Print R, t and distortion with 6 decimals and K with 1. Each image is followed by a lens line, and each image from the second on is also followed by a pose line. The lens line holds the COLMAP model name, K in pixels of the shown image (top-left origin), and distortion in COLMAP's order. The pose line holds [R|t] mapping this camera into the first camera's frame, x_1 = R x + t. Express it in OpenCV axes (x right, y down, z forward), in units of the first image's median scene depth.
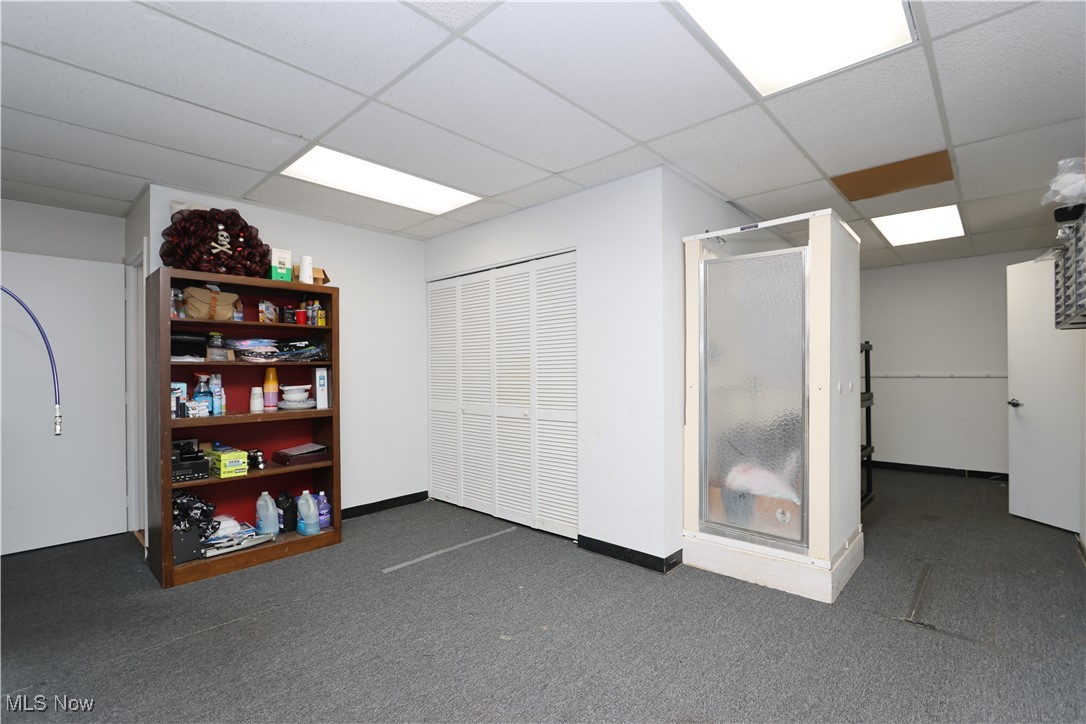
lens RADIAL K [[494.3, 0, 539.2], [0, 494.3, 369.5], [0, 0, 1]] dist [-0.015858, 0.000024]
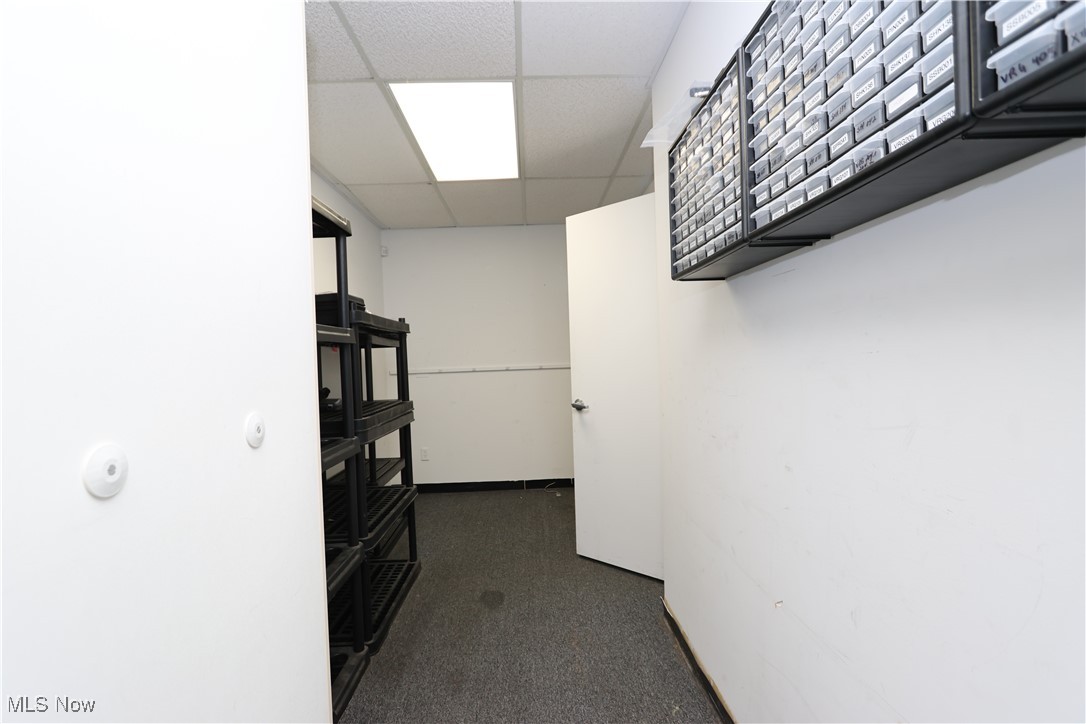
lens RADIAL K [[494.3, 0, 539.2], [0, 494.3, 369.5], [0, 0, 1]] dist [-0.015858, 0.000024]
pose [[0.713410, -0.033352, 0.699952, 0.408023], [0.026396, 0.999437, 0.020719, -0.001935], [-0.700249, 0.003695, 0.713889, 0.501422]]
